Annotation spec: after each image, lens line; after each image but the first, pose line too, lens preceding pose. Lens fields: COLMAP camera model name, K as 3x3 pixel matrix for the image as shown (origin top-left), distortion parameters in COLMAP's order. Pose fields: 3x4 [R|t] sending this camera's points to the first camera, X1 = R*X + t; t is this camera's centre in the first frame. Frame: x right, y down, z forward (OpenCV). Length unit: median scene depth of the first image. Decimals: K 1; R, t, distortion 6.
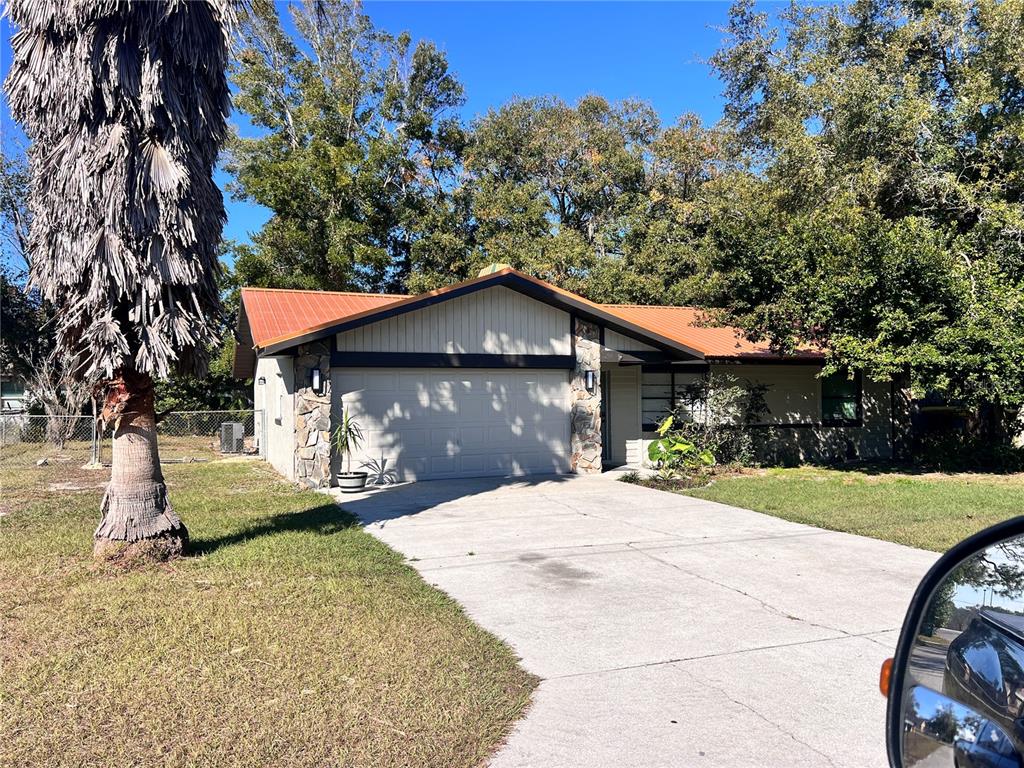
lens RADIAL K [[763.6, 0, 513.0], [0, 763.6, 386.8], [0, 0, 1]] dist [0.035633, -0.041570]
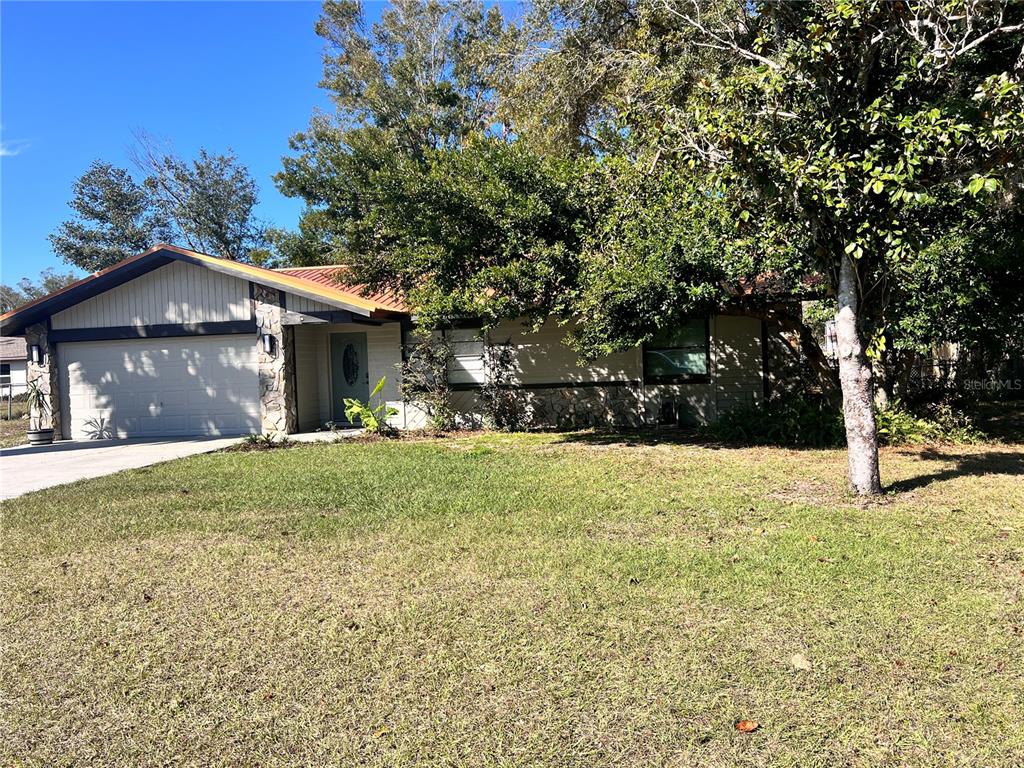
lens RADIAL K [[763.6, 0, 514.0], [0, 763.6, 383.0], [0, 0, 1]] dist [0.035633, -0.041570]
pose [[0.846151, -0.011408, -0.532821, 0.947637], [0.039969, 0.998314, 0.042098, 0.014863], [0.531442, -0.056918, 0.845180, 0.316813]]
